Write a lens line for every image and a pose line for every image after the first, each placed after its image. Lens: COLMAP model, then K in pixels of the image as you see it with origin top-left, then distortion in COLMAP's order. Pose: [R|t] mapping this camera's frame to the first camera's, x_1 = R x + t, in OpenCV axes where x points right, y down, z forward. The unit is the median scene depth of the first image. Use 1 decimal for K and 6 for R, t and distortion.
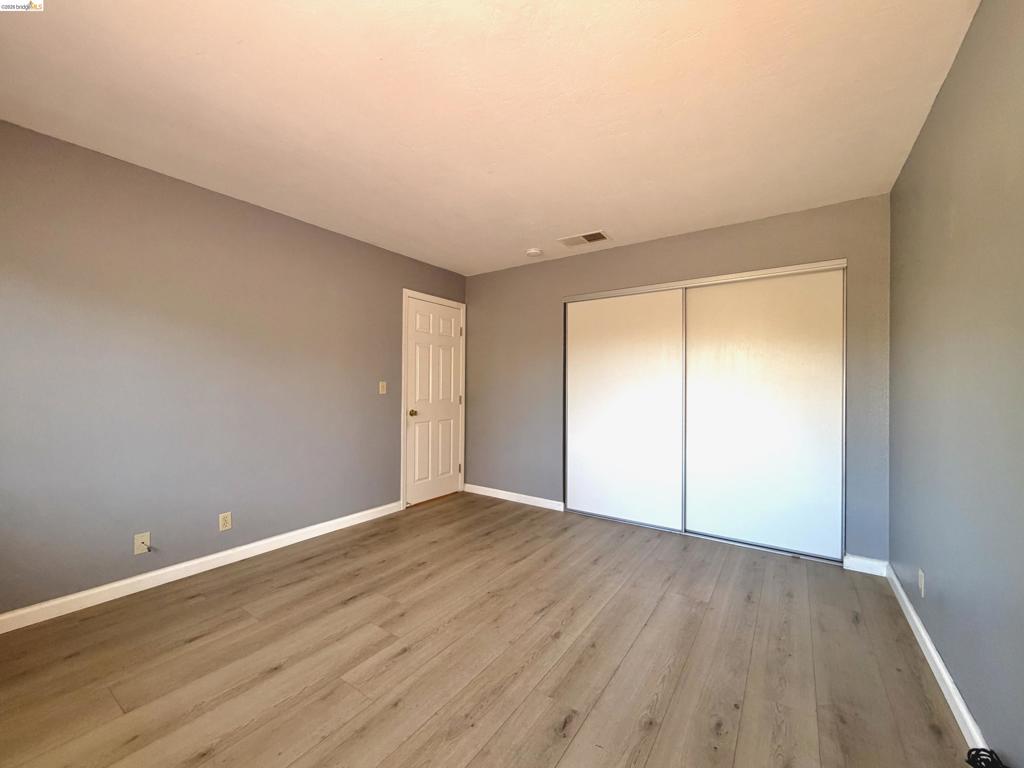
lens RADIAL K [[409.7, 0, 514.3], [0, 409.7, 387.0], [0, 0, 1]] dist [-0.004260, -0.000138]
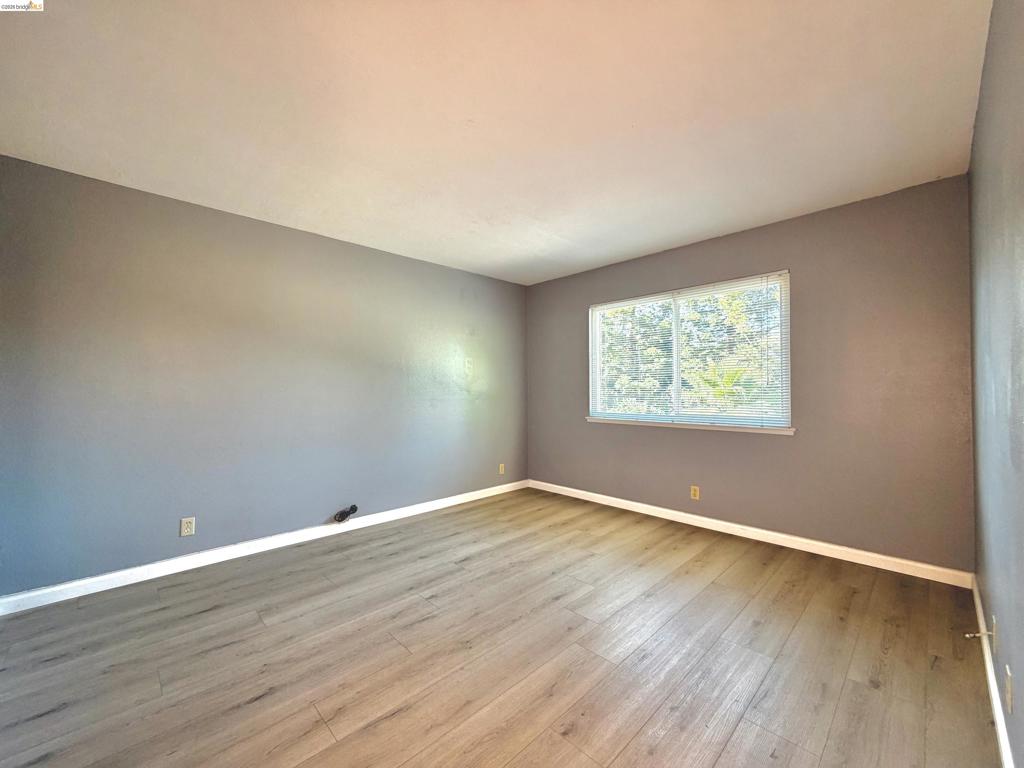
lens RADIAL K [[409.7, 0, 517.7], [0, 409.7, 384.3], [0, 0, 1]] dist [-0.004260, -0.000138]
pose [[-0.983397, -0.000975, 0.181463, -0.323294], [-0.002623, 0.999957, -0.008845, 0.001054], [-0.181447, -0.009174, -0.983358, 1.935299]]
